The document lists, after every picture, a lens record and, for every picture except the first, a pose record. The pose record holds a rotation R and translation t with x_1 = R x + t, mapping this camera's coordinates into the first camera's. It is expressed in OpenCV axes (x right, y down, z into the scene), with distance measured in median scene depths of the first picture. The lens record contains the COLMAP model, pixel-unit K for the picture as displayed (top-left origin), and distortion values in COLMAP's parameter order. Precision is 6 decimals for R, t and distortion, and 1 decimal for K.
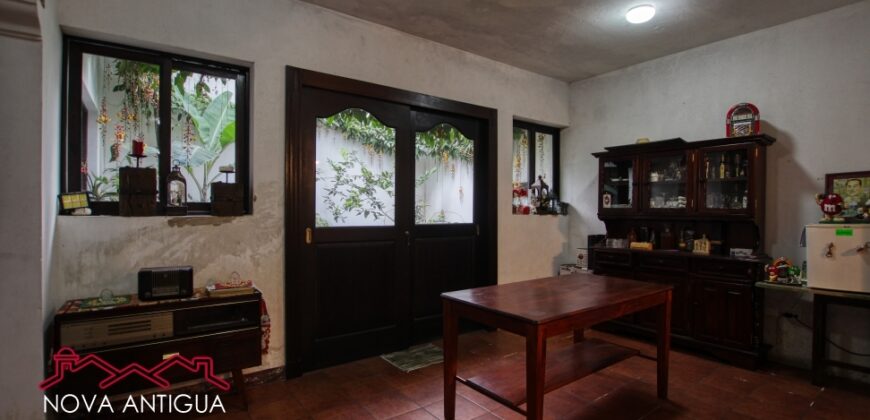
lens RADIAL K [[407.0, 0, 435.7], [0, 407.0, 210.7], [0, 0, 1]] dist [-0.005471, -0.000345]
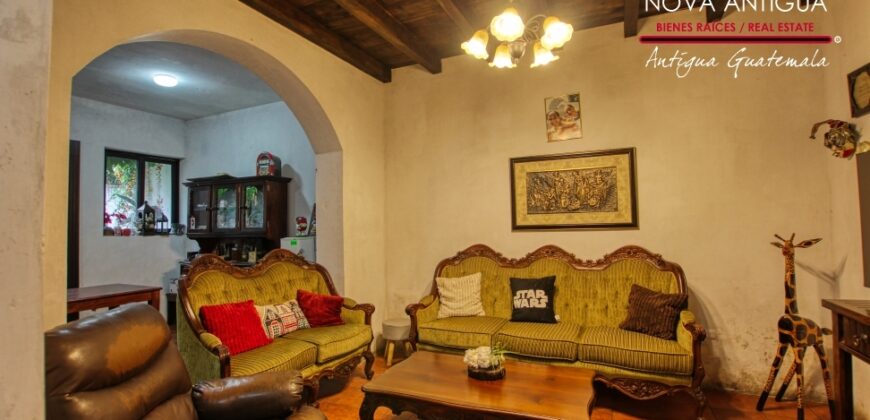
lens RADIAL K [[407.0, 0, 433.2], [0, 407.0, 209.0], [0, 0, 1]] dist [-0.005471, -0.000345]
pose [[0.892256, -0.000569, 0.451529, 0.495872], [0.022432, 0.998820, -0.043068, 0.002877], [-0.450972, 0.048557, 0.891216, -0.381752]]
